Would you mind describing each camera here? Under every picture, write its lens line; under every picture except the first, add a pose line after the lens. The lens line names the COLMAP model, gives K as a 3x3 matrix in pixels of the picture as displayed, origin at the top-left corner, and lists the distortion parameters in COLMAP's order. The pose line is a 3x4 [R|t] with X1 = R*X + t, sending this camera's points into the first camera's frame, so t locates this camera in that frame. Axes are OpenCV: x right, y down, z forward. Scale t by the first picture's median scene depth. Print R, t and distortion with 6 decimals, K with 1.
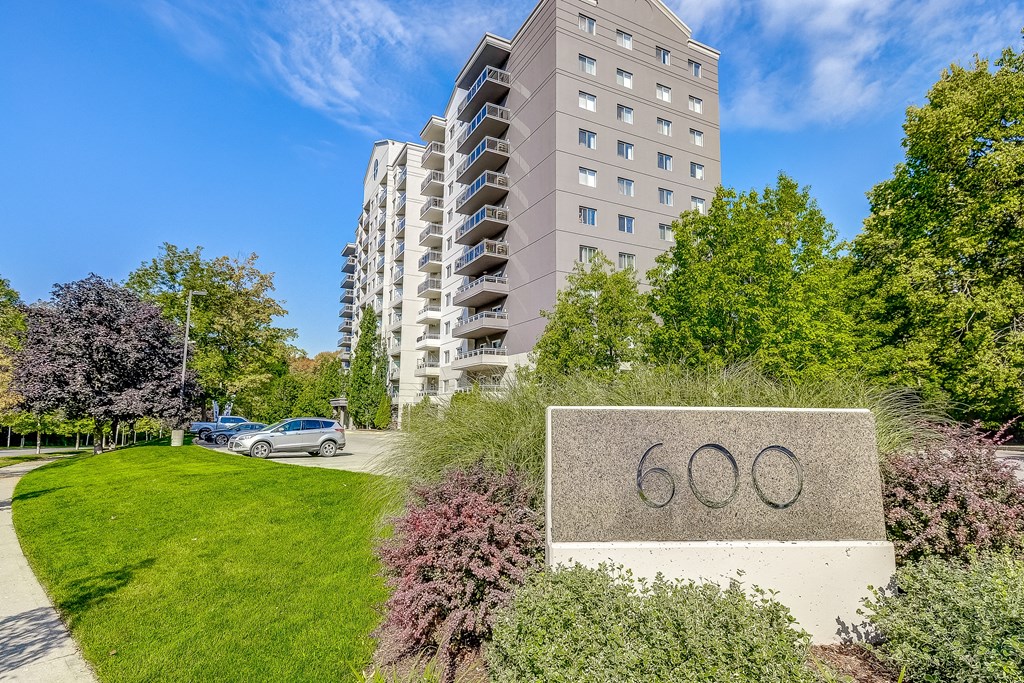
lens RADIAL K [[522.2, 0, 511.0], [0, 522.2, 345.2], [0, 0, 1]] dist [0.028256, -0.000095]
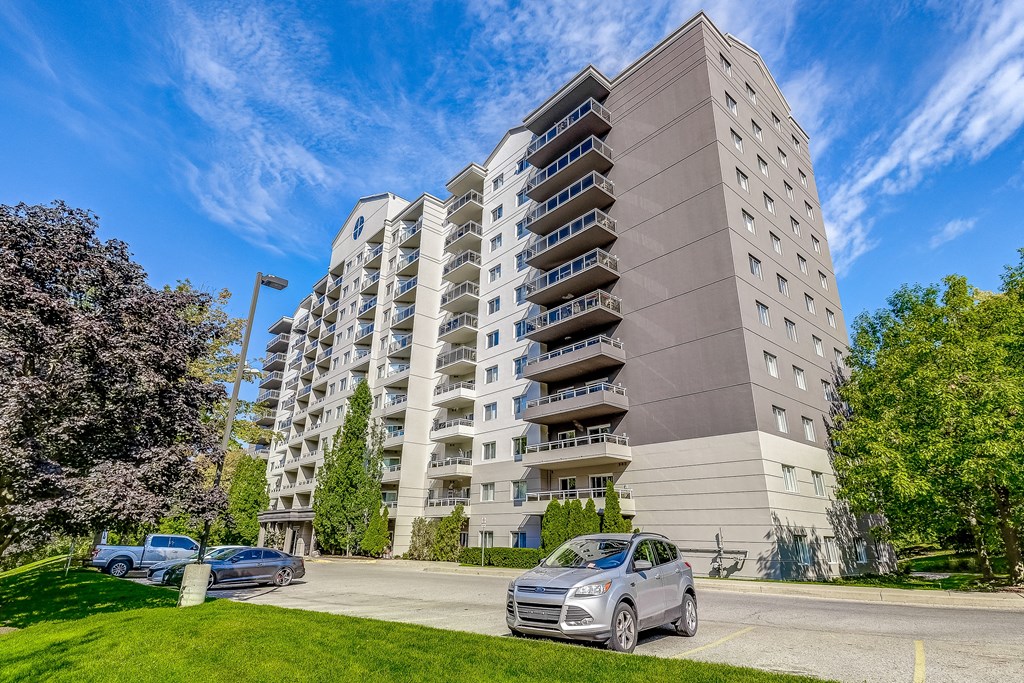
lens RADIAL K [[522.2, 0, 513.7], [0, 522.2, 340.1], [0, 0, 1]] dist [0.028256, -0.000095]
pose [[0.975181, 0.082440, 0.205487, -0.236457], [-0.034217, 0.973059, -0.228003, 0.035297], [-0.218747, 0.215313, 0.951730, 0.238281]]
